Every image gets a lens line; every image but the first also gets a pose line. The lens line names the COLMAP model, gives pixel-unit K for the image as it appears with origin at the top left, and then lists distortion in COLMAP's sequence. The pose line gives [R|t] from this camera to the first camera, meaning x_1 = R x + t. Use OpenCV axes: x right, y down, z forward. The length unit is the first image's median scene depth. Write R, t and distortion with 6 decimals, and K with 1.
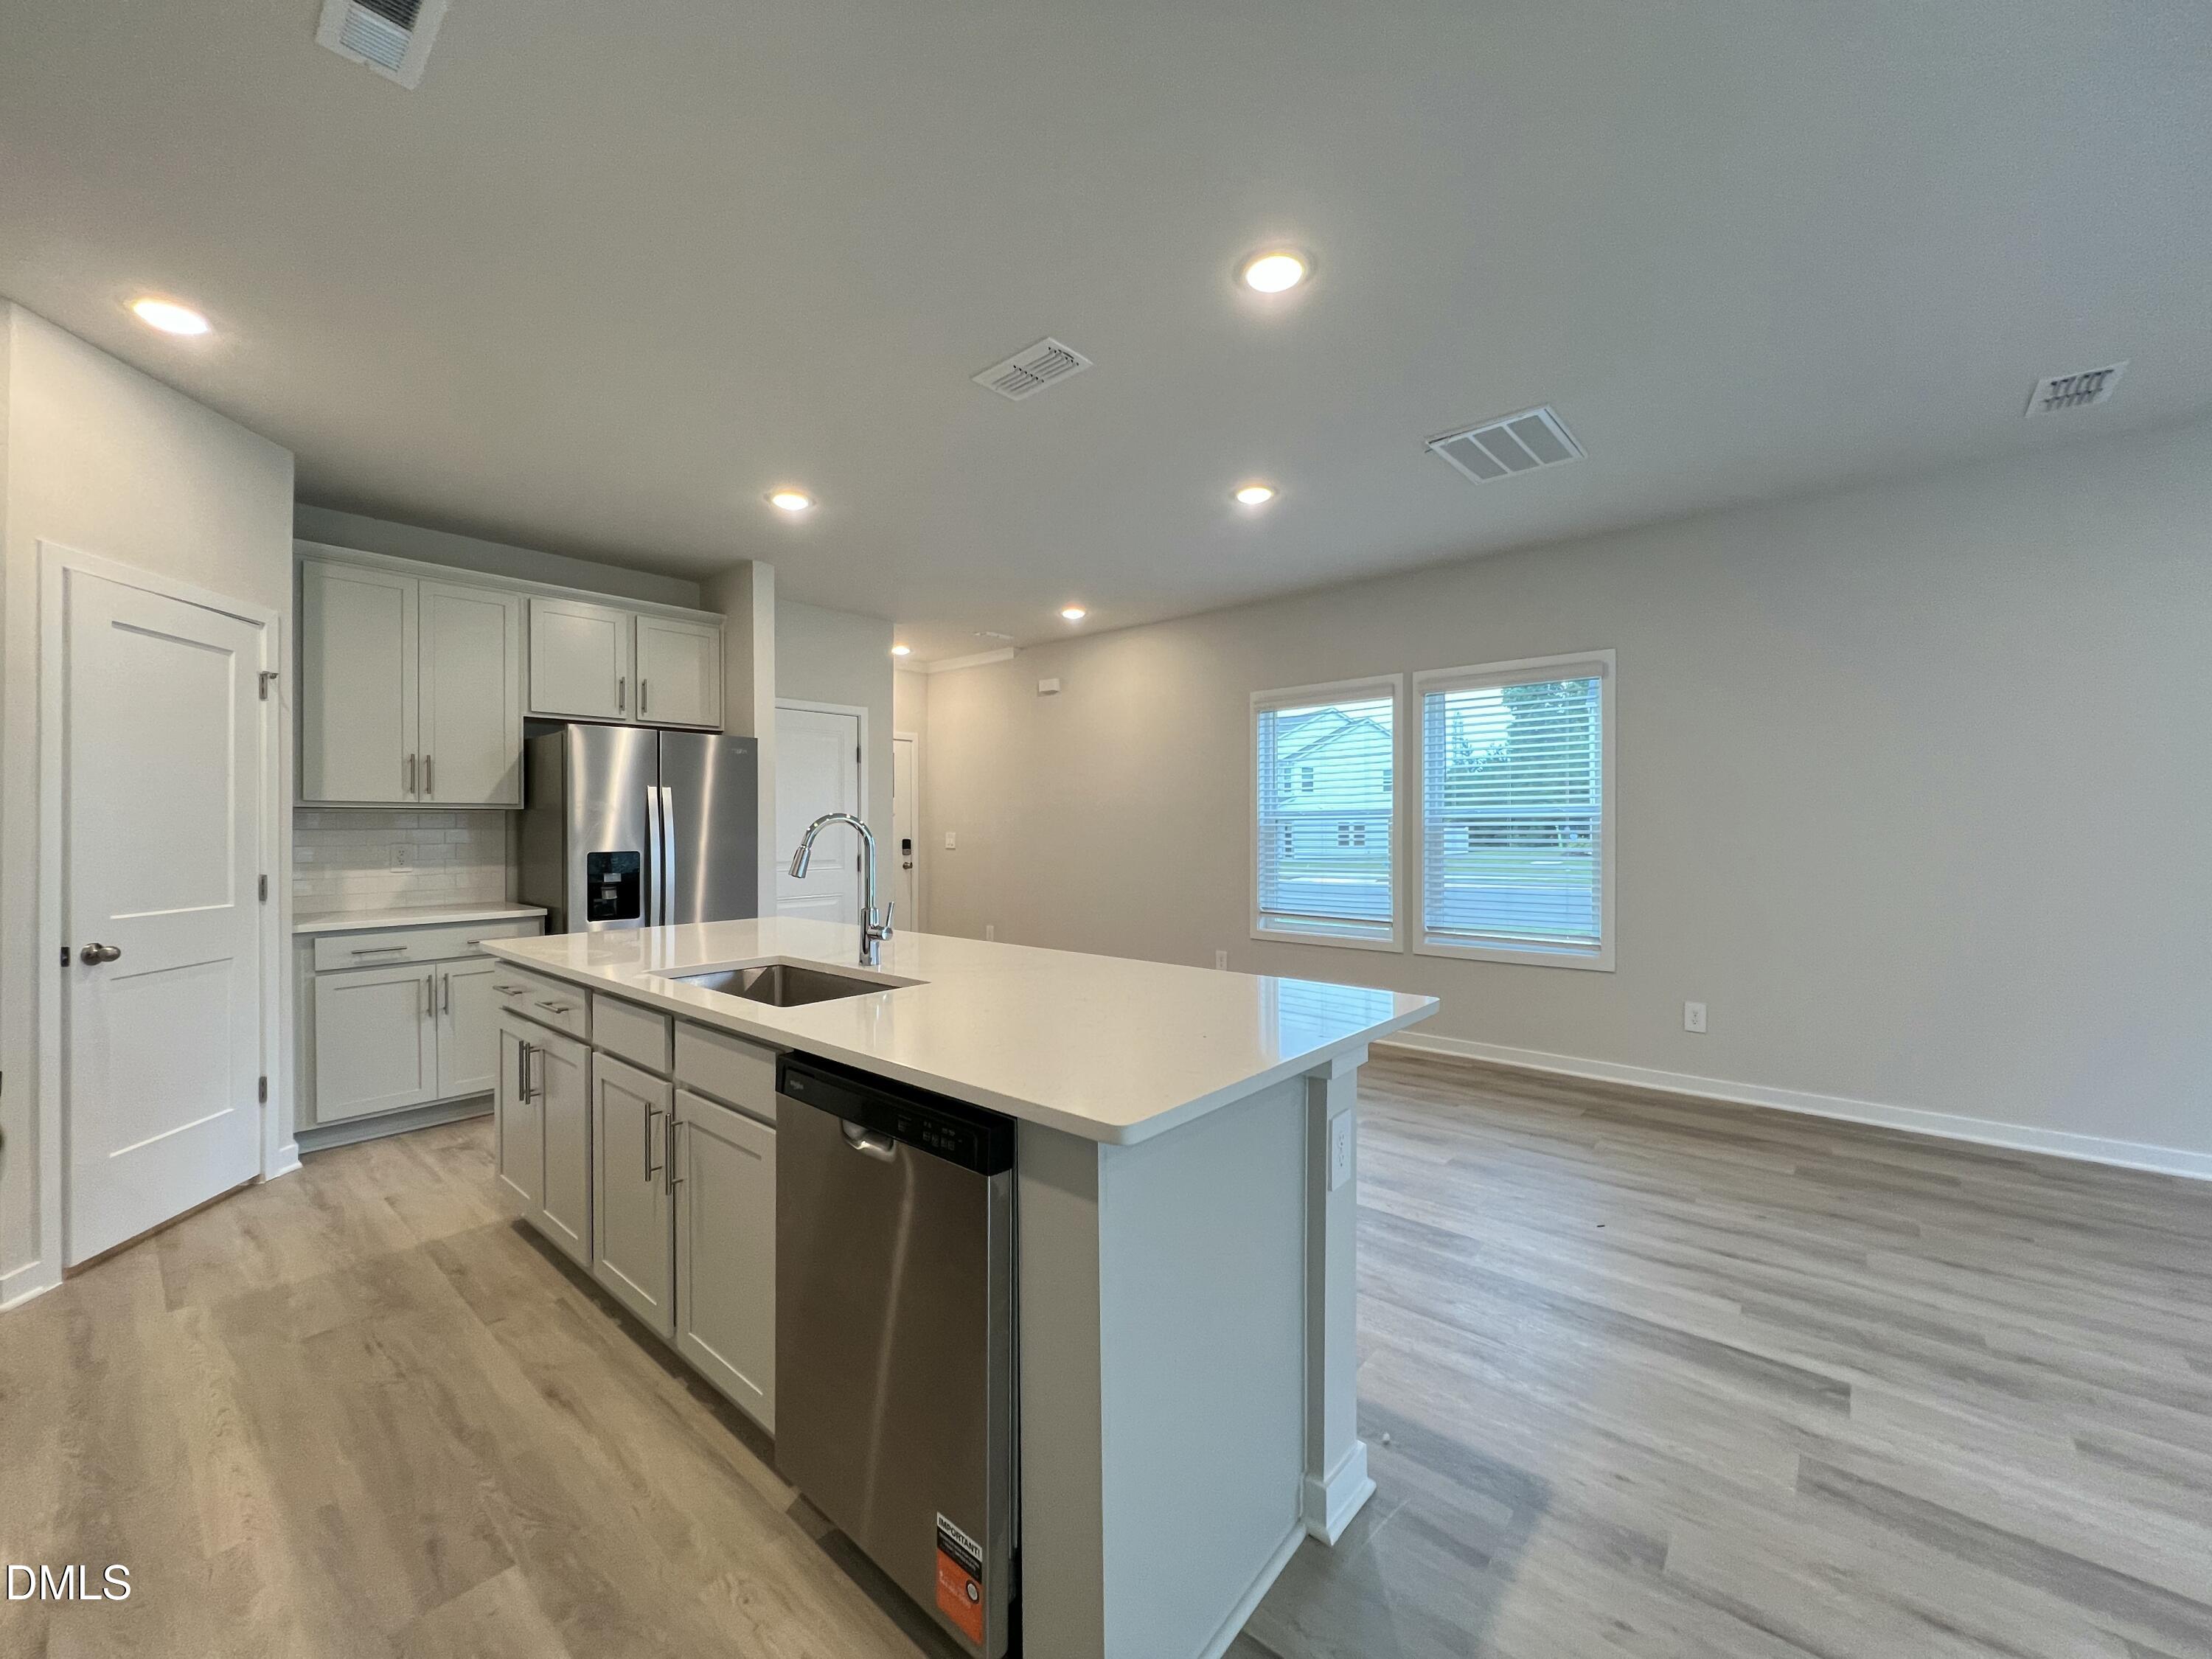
lens RADIAL K [[875.5, 0, 1097.2], [0, 875.5, 818.1], [0, 0, 1]] dist [-0.003563, 0.000098]
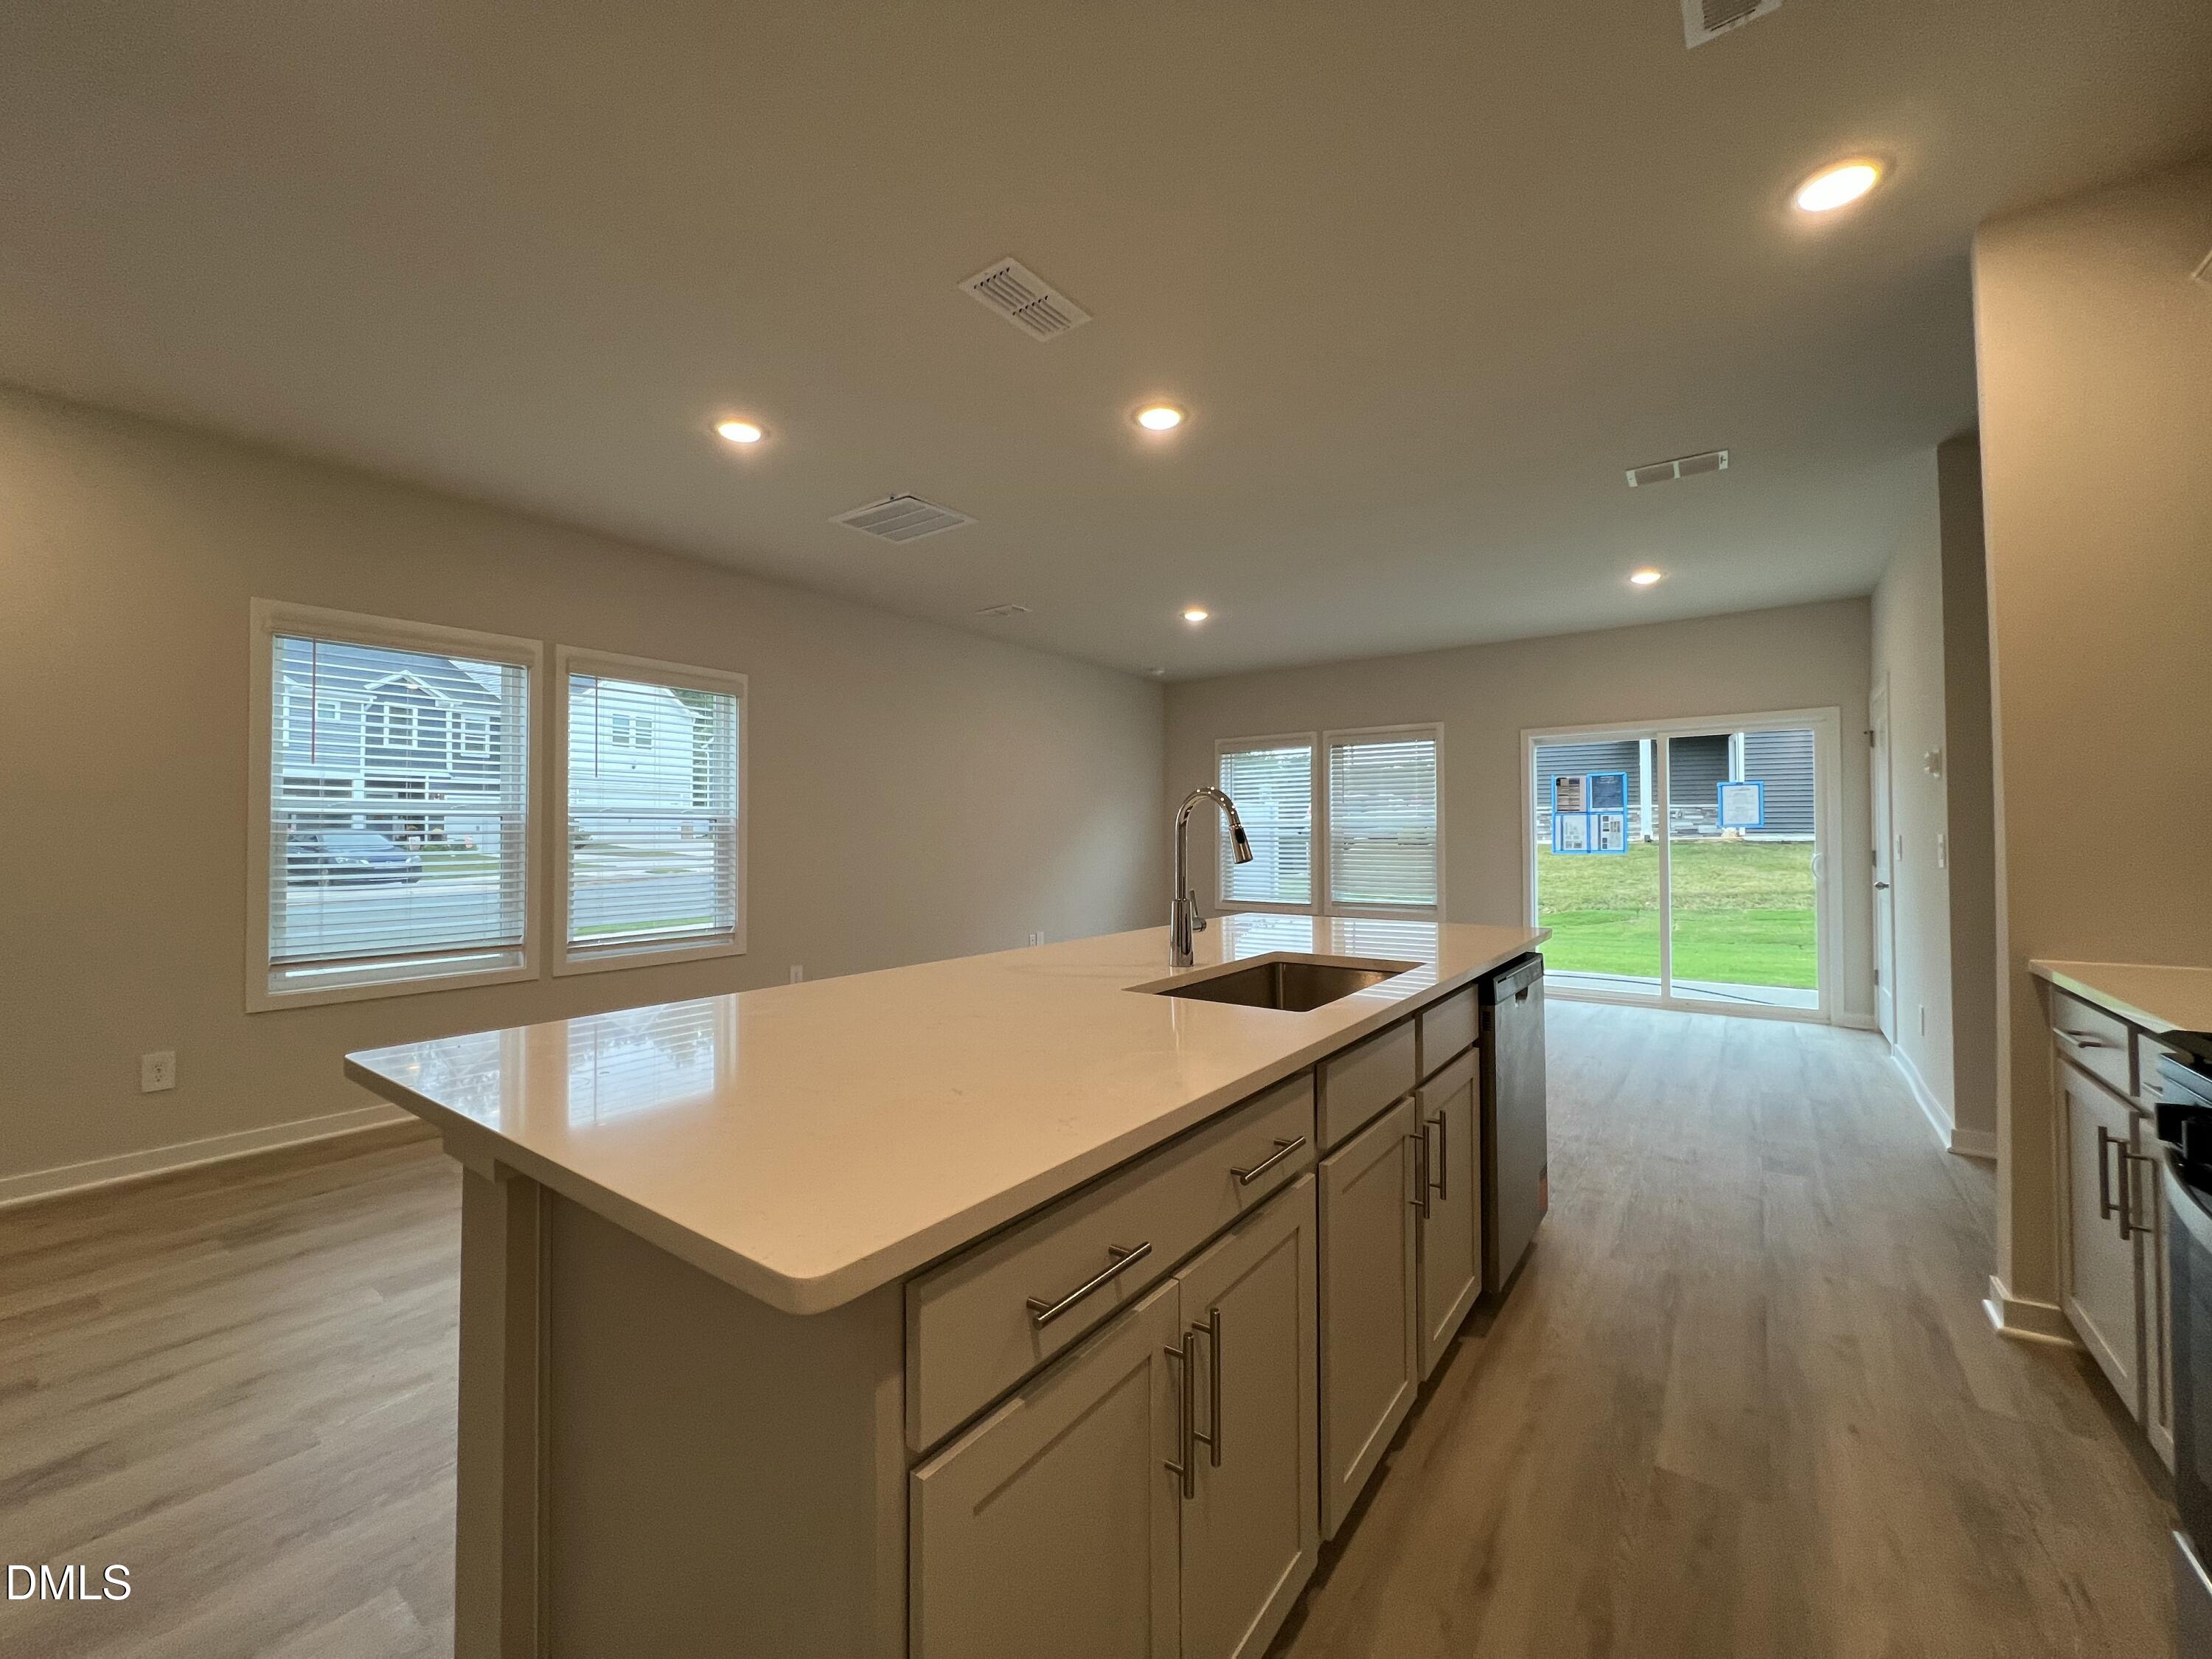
lens RADIAL K [[875.5, 0, 1096.4], [0, 875.5, 826.7], [0, 0, 1]] dist [-0.003563, 0.000098]
pose [[-0.073595, 0.015682, 0.997165, -0.818978], [-0.006818, 0.999845, -0.016227, 0.032114], [-0.997265, -0.007993, -0.073477, 0.848755]]
